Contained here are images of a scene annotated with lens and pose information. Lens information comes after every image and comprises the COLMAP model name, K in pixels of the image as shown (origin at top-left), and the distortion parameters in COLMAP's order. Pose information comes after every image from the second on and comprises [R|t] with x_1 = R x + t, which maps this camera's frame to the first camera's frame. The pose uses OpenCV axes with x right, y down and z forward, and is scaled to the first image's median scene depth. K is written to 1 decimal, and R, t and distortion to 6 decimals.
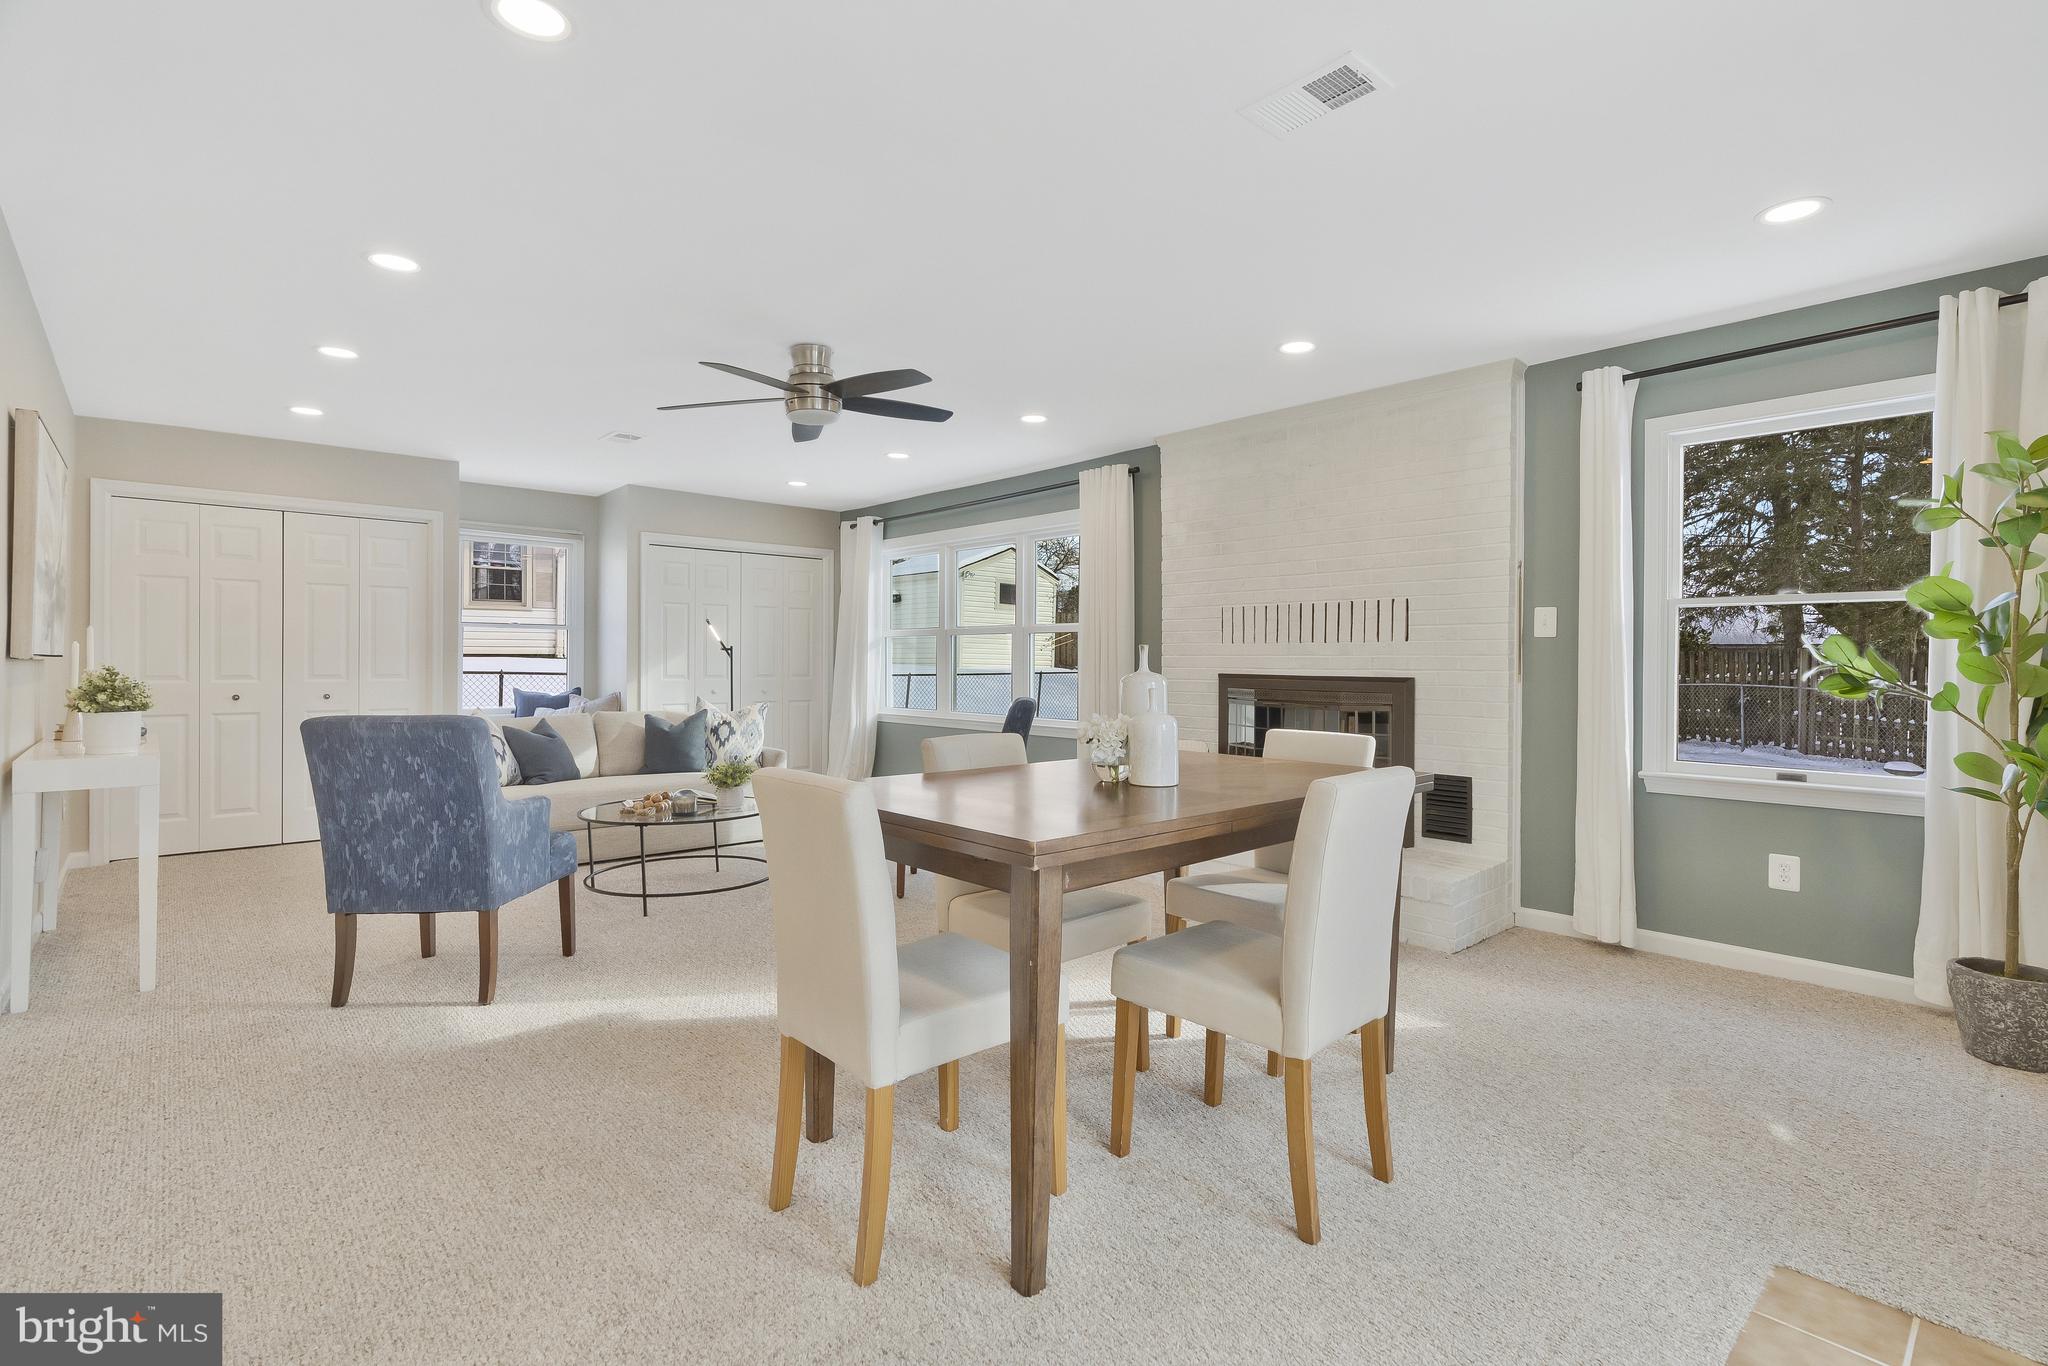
lens RADIAL K [[943.8, 0, 1020.7], [0, 943.8, 669.0], [0, 0, 1]] dist [-0.012869, 0.007145]
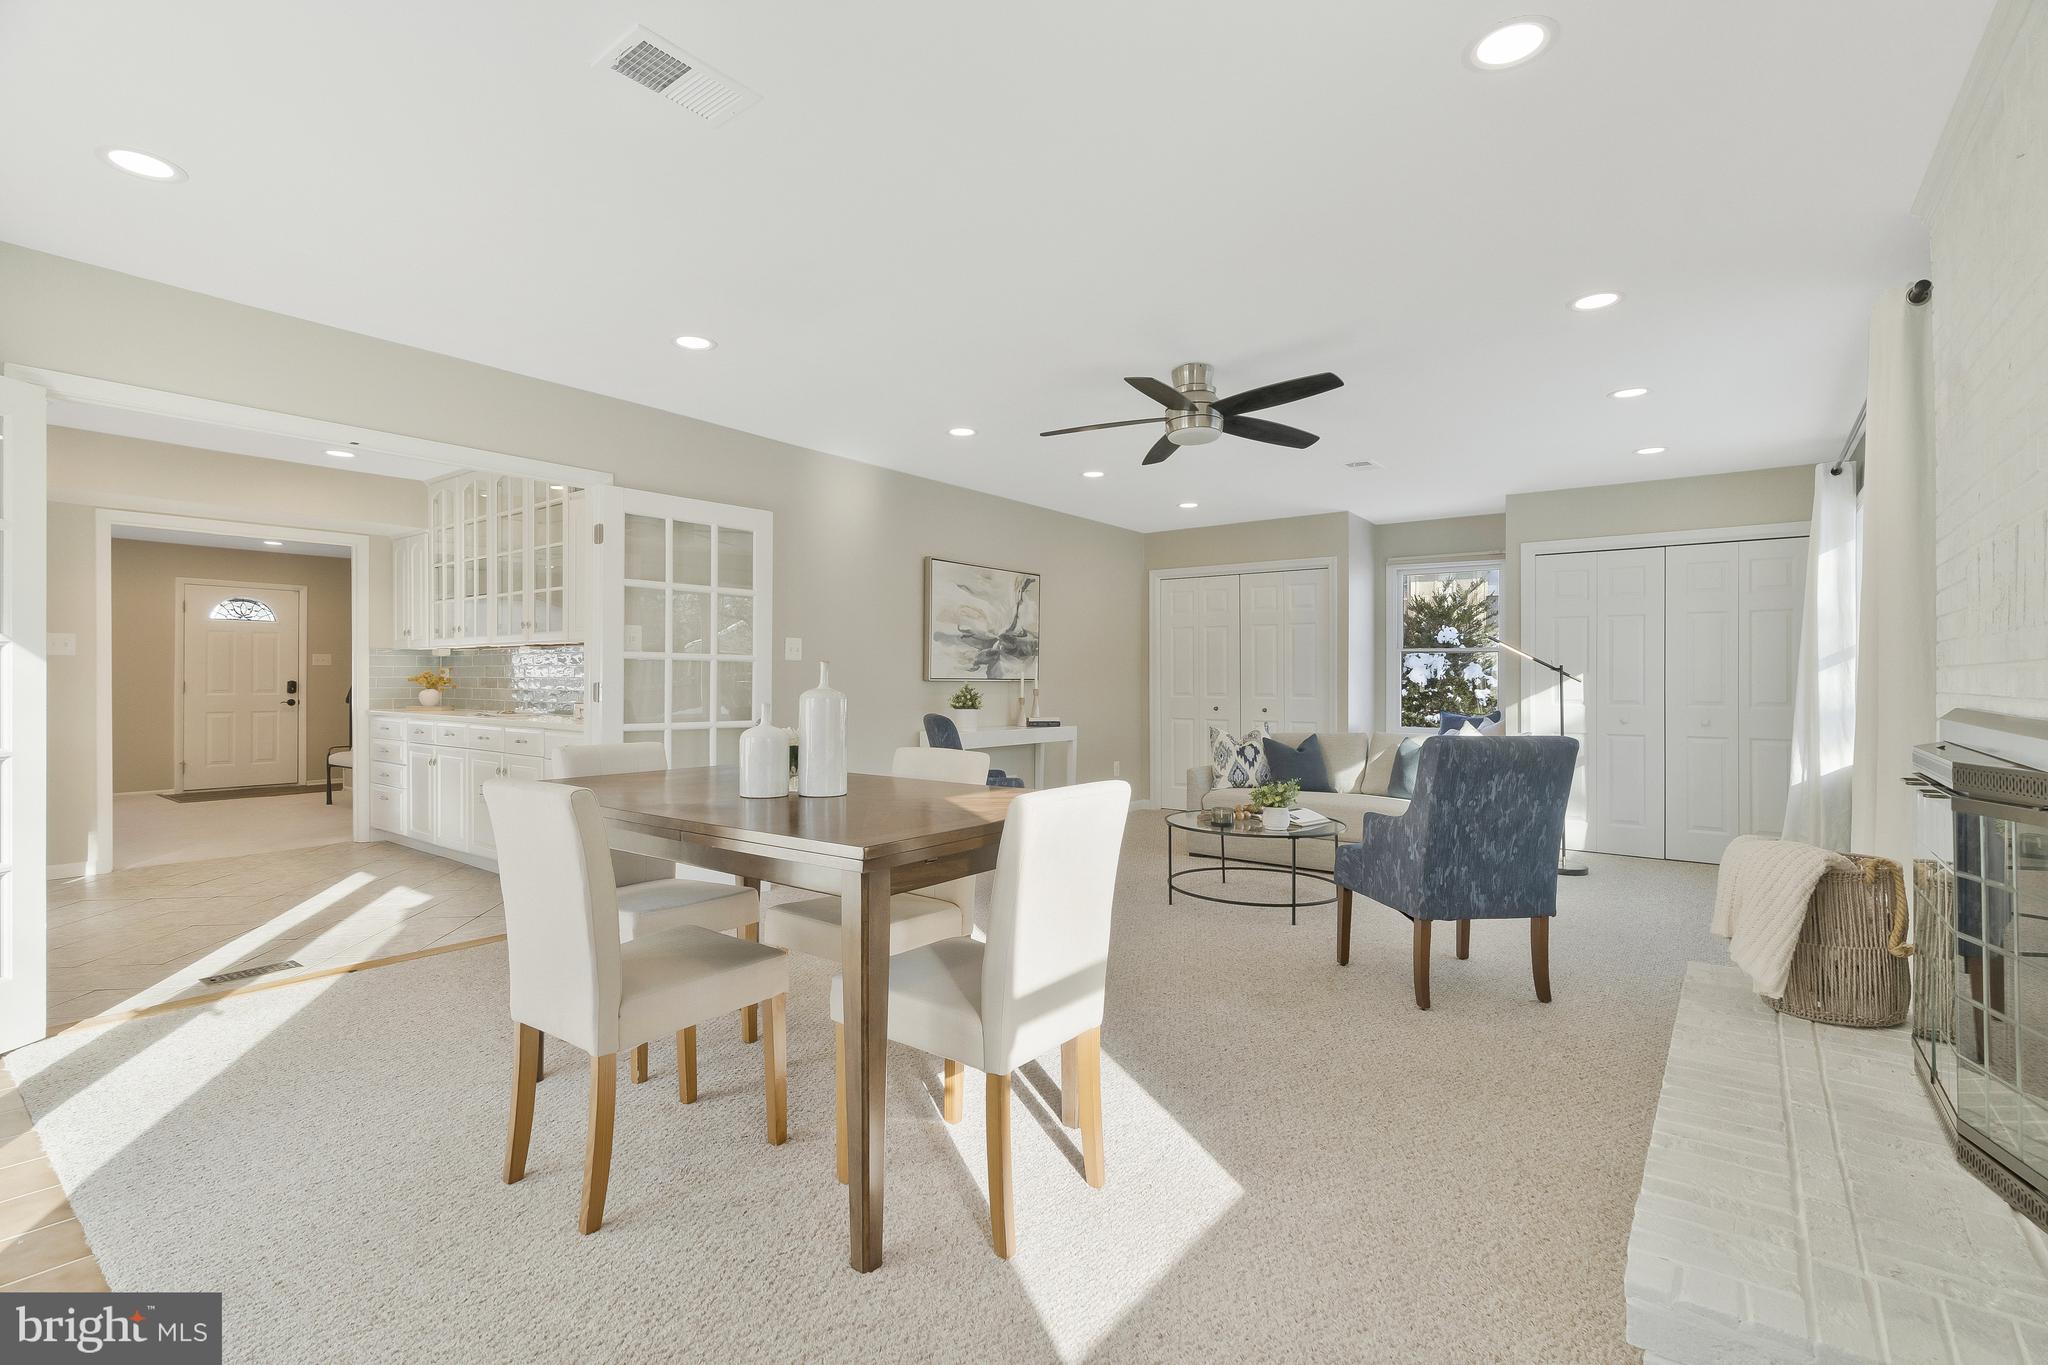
lens RADIAL K [[943.8, 0, 1033.1], [0, 943.8, 679.1], [0, 0, 1]] dist [-0.012869, 0.007145]
pose [[0.187116, -0.005220, -0.982324, 0.556884], [-0.011589, 0.999905, -0.007521, -0.001008], [0.982270, 0.012792, 0.187037, 0.498946]]
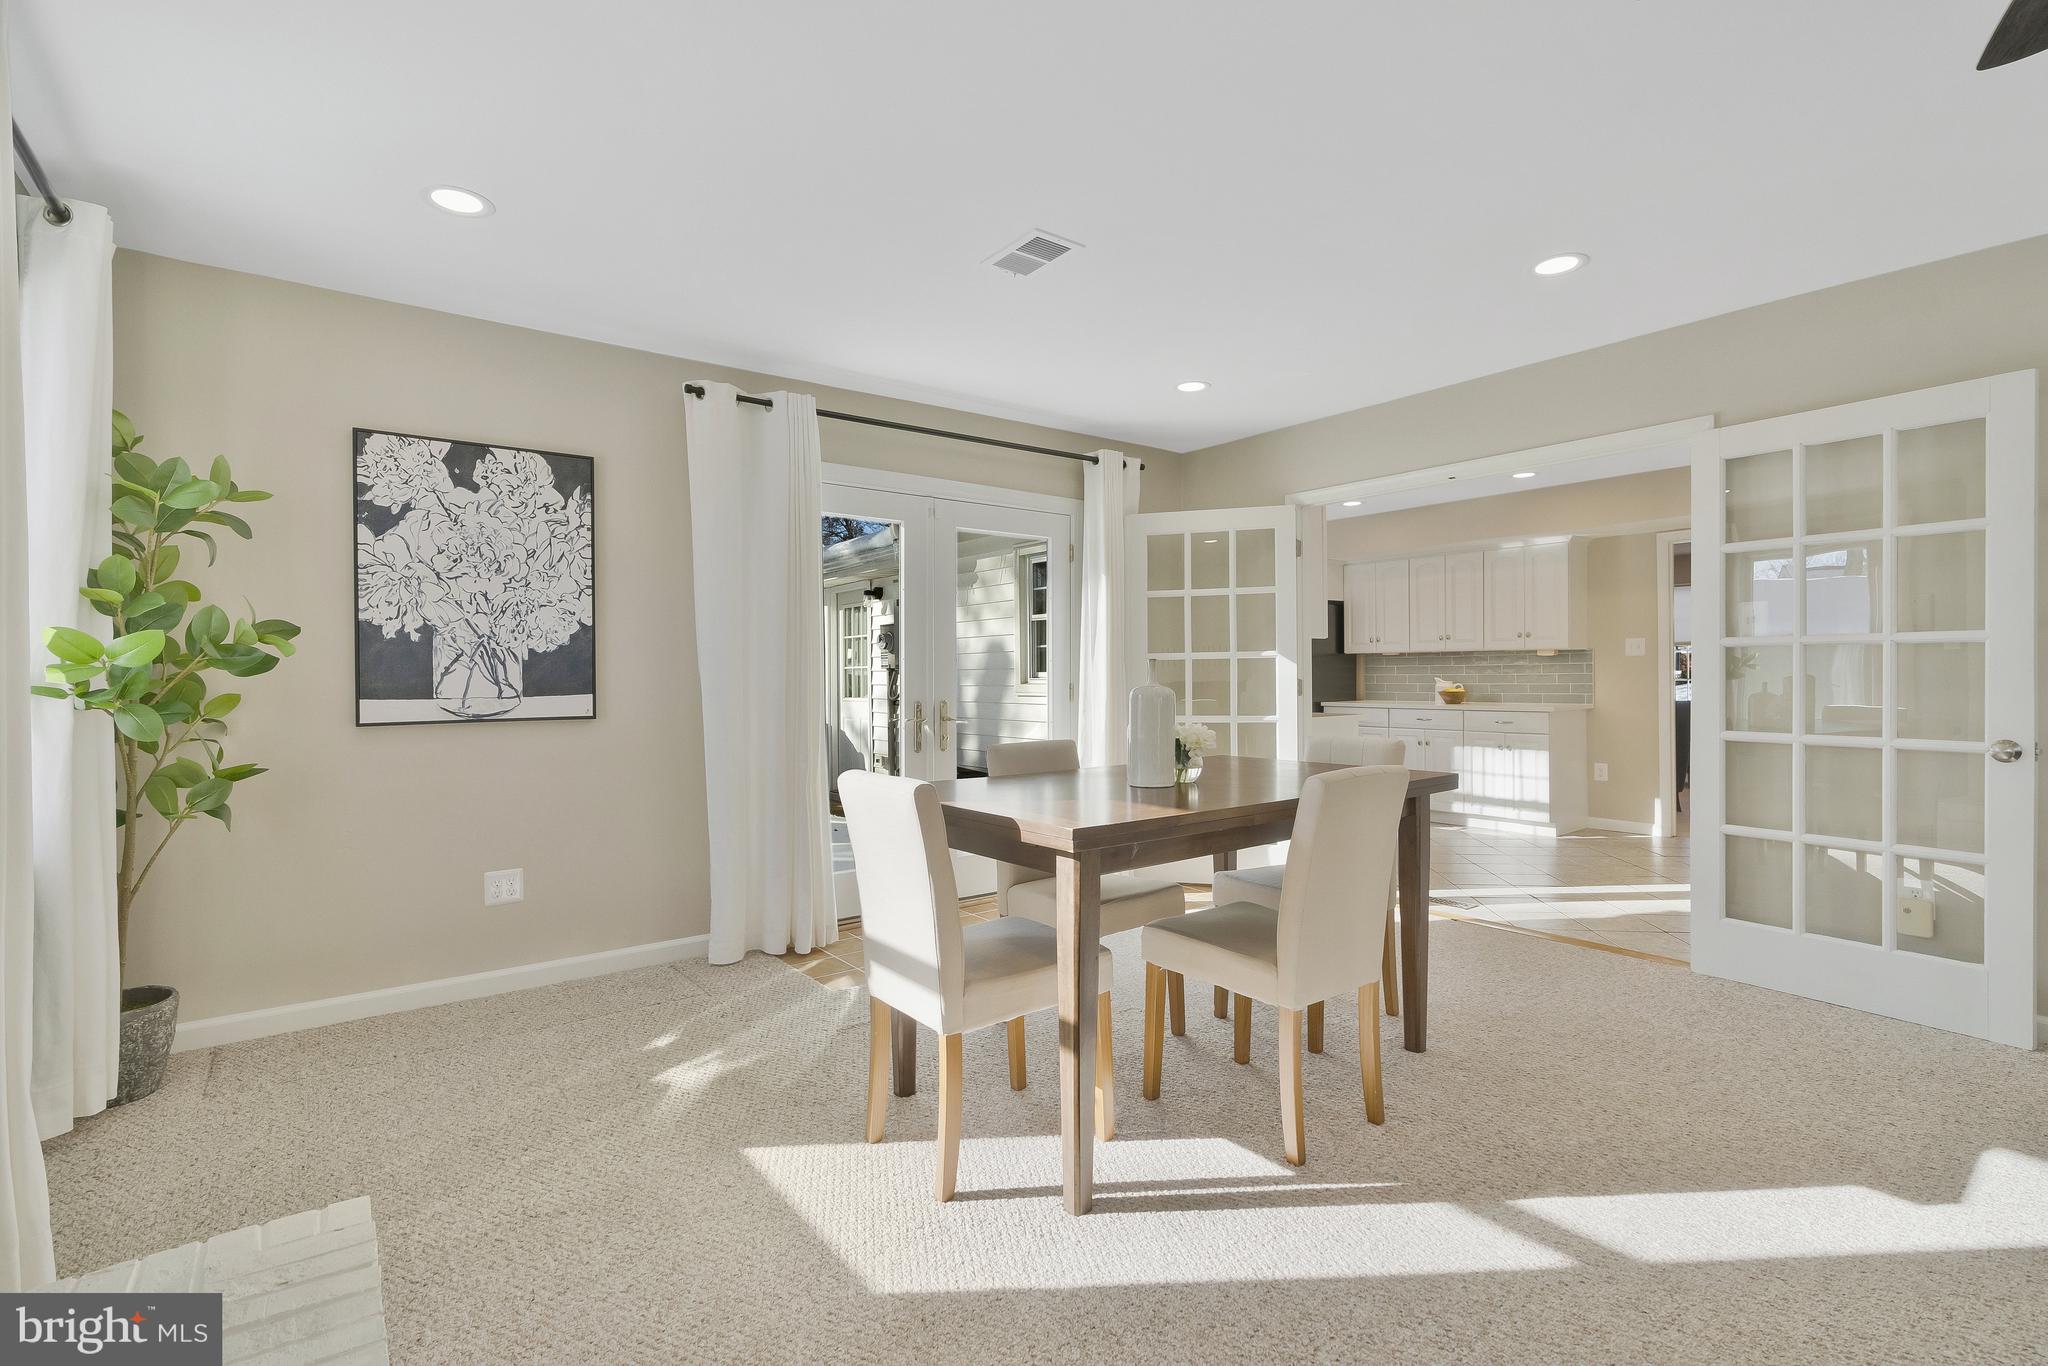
lens RADIAL K [[943.8, 0, 1018.1], [0, 943.8, 649.8], [0, 0, 1]] dist [-0.012869, 0.007145]
pose [[-0.996479, 0.003402, 0.083779, 0.095979], [0.001863, 0.999828, -0.018444, -0.007703], [-0.083827, -0.018223, -0.996314, 0.999456]]
